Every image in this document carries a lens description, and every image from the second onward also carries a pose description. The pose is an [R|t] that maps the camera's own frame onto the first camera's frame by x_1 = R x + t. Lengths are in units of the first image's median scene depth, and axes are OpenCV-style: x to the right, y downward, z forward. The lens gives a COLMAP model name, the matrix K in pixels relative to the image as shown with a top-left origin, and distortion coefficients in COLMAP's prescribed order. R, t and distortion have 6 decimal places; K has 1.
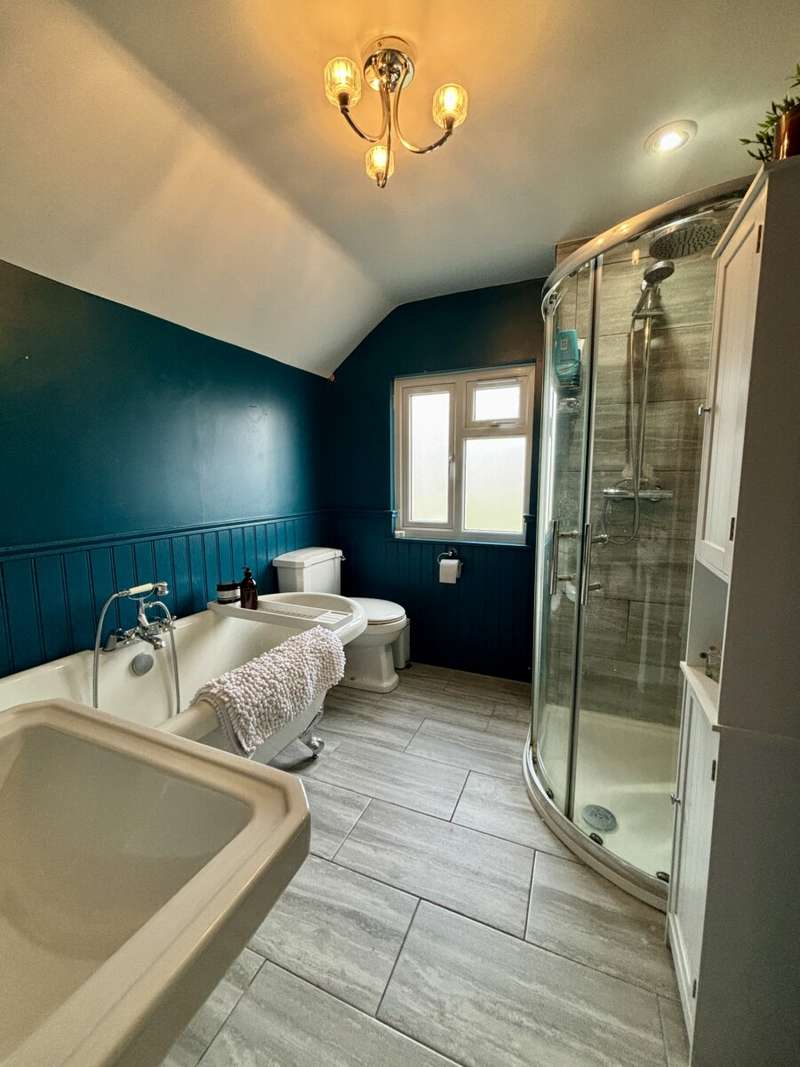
lens RADIAL K [[428.6, 0, 399.3], [0, 428.6, 533.5], [0, 0, 1]] dist [-0.000912, -0.000212]
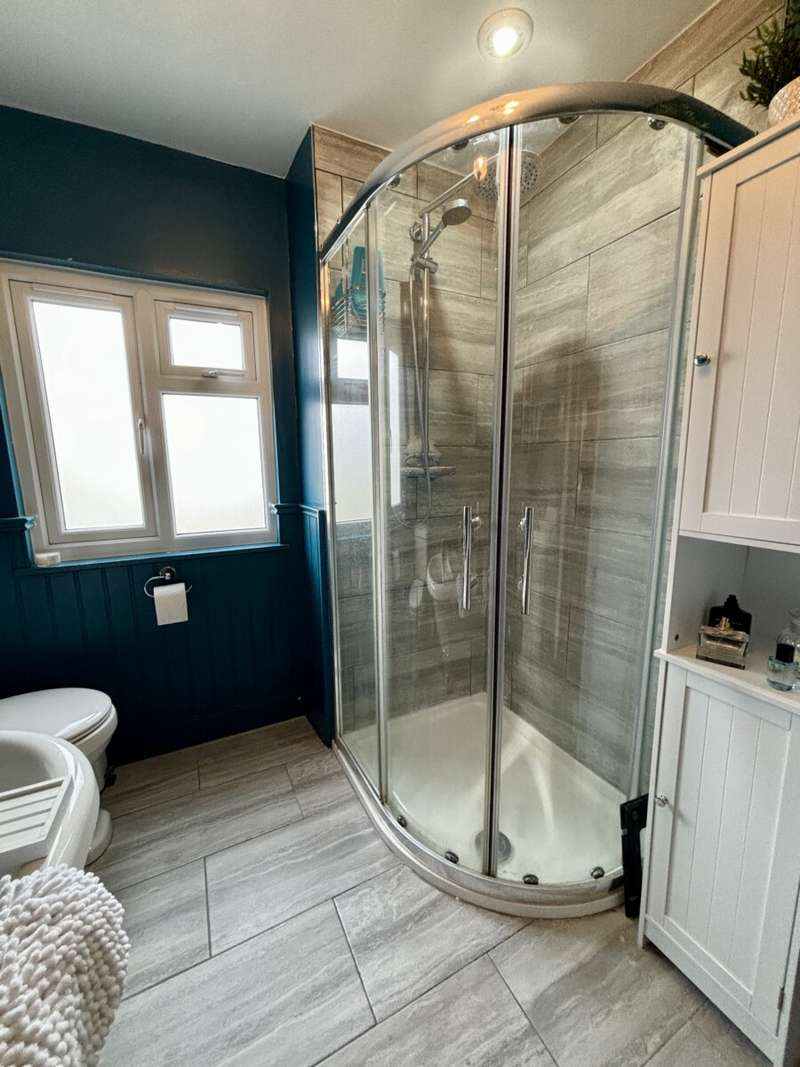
lens RADIAL K [[428.6, 0, 399.4], [0, 428.6, 532.6], [0, 0, 1]] dist [-0.000912, -0.000212]
pose [[0.639535, -0.134636, 0.756880, -0.140059], [0.108416, 0.990500, 0.084586, -0.034407], [-0.761078, 0.027962, 0.648057, 0.355858]]
